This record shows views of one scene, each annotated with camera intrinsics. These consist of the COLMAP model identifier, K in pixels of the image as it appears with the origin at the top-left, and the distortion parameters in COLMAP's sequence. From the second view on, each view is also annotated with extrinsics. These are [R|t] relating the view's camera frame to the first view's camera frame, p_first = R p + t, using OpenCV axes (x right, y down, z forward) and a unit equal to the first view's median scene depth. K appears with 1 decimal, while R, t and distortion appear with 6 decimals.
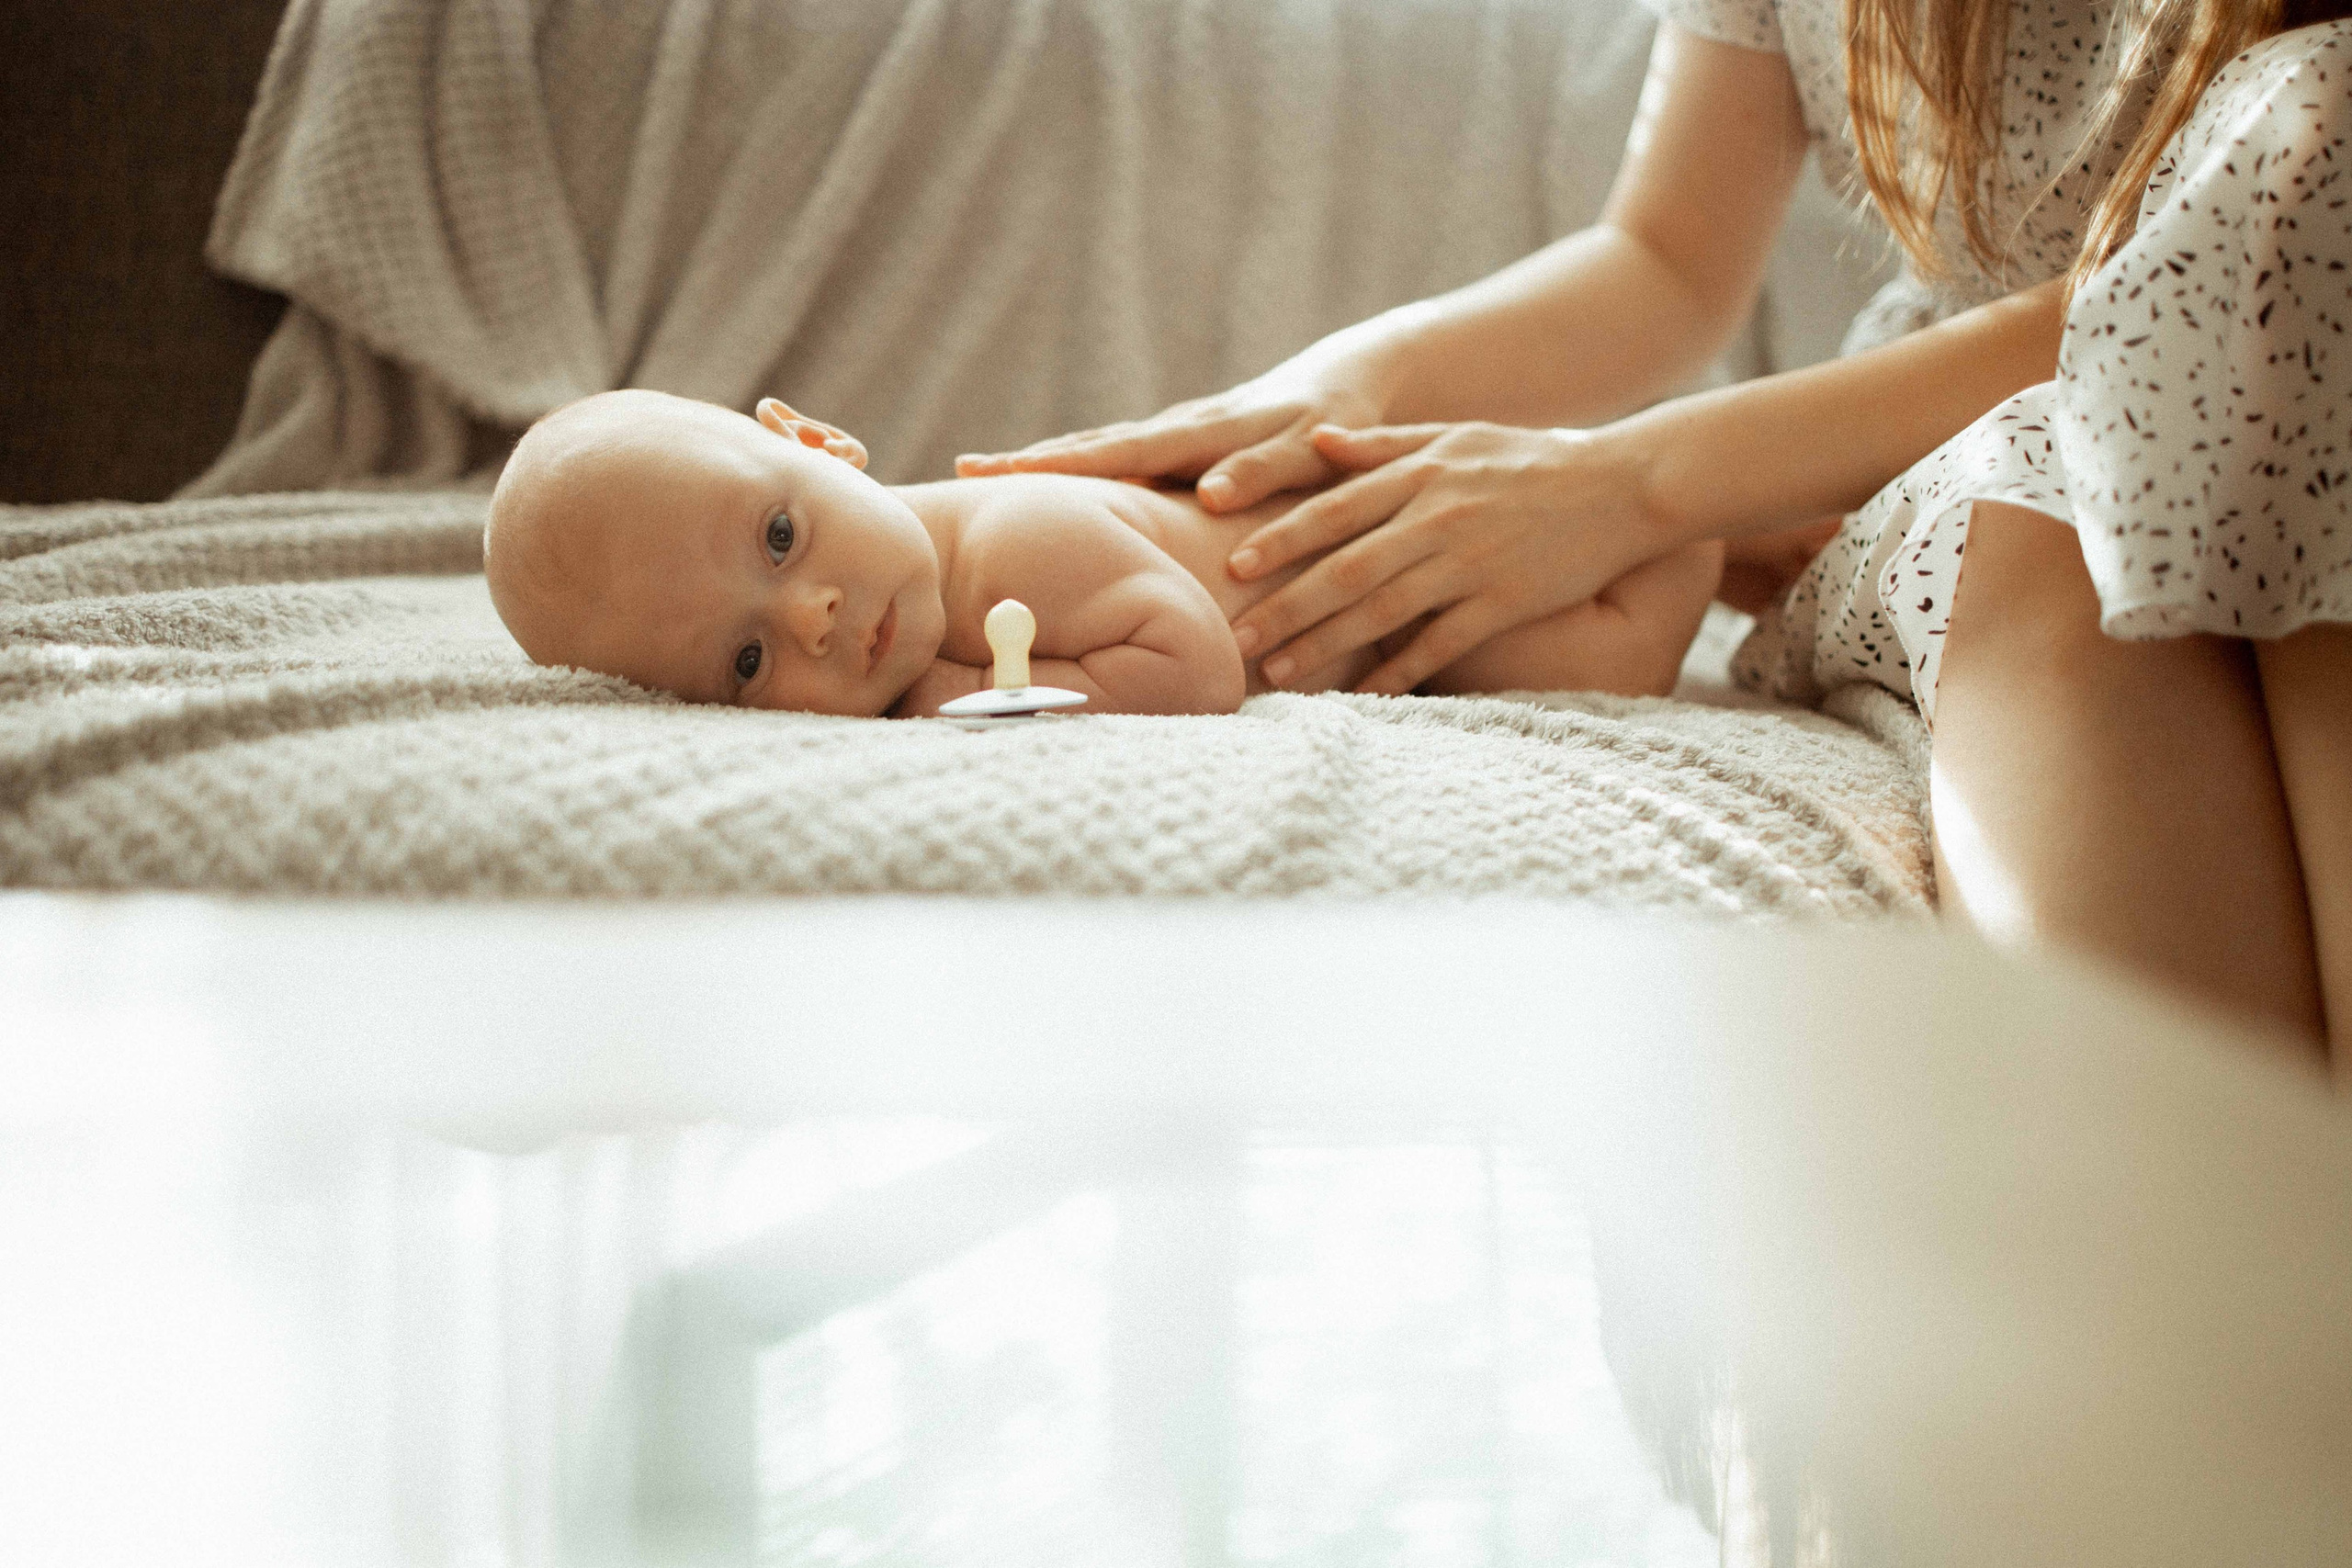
lens RADIAL K [[2321.1, 0, 1176.0], [0, 2321.1, 784.0], [0, 0, 1]] dist [-0.046175, 0.006429]
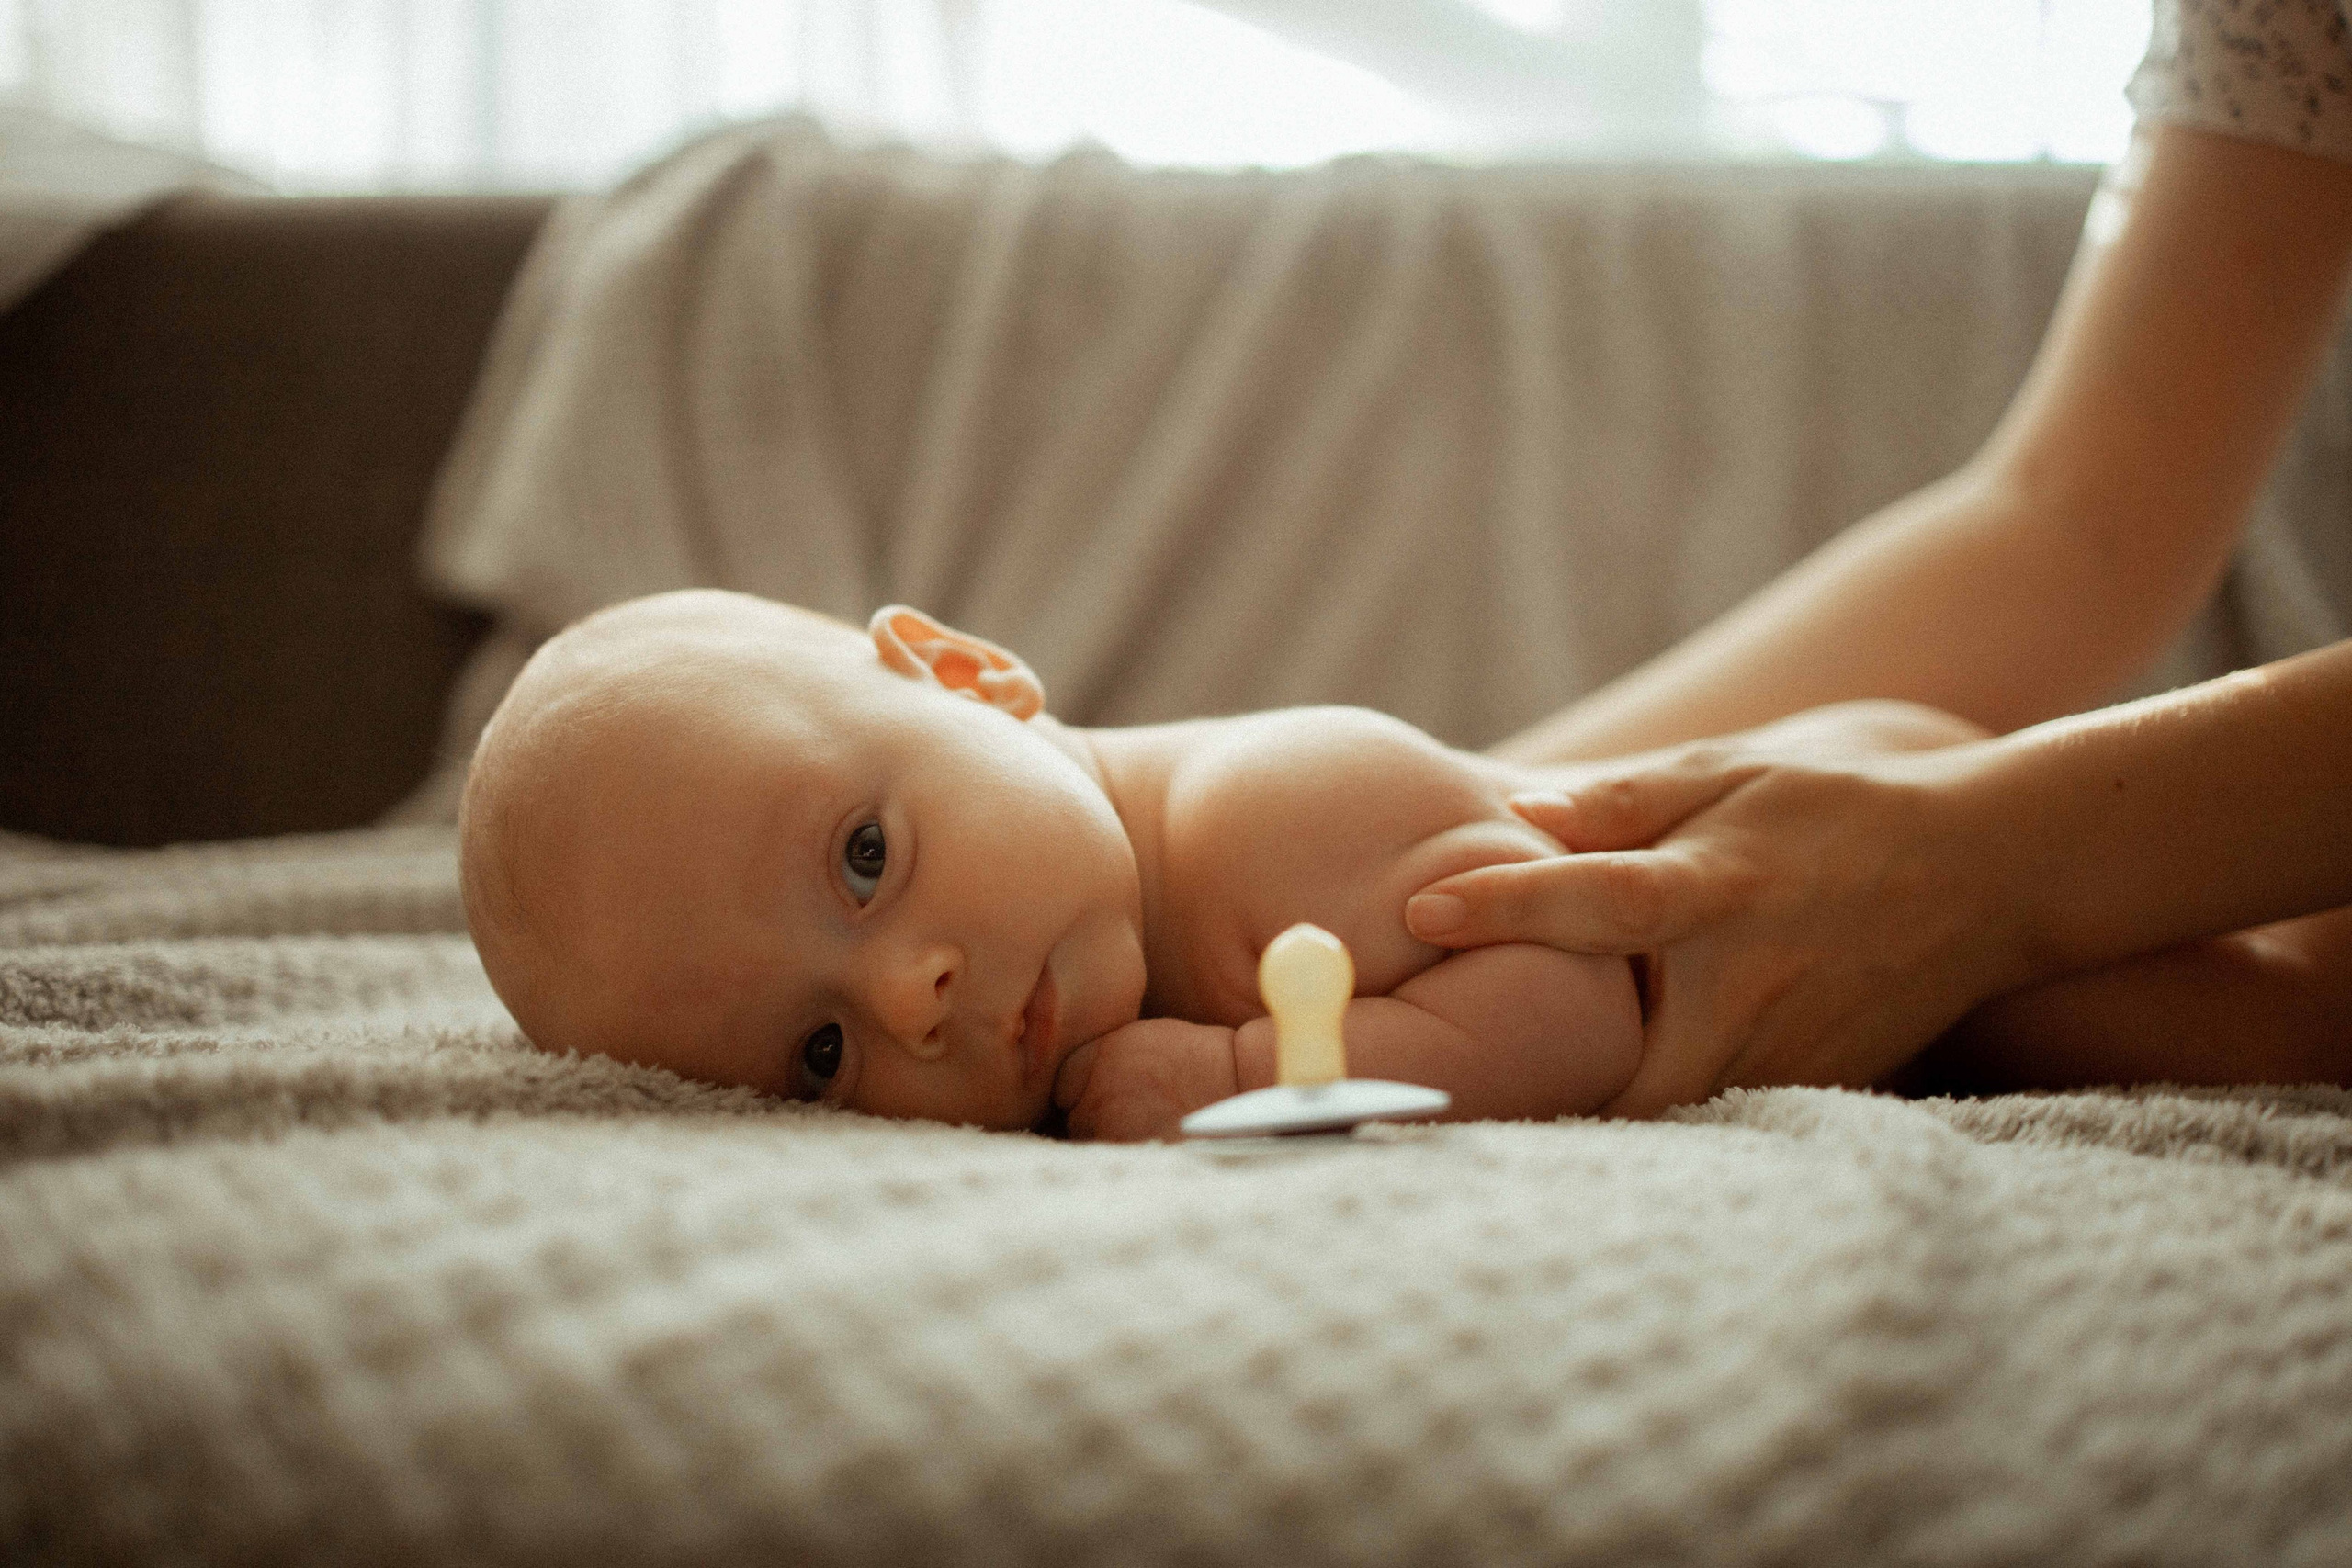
lens RADIAL K [[2434.2, 0, 1176.0], [0, 2434.2, 784.0], [0, 0, 1]] dist [-0.050317, -0.006592]
pose [[0.984109, -0.028625, -0.175243, 0.000497], [-0.000339, 0.986616, -0.163061, -0.011851], [0.177565, 0.160529, 0.970928, 0.283489]]
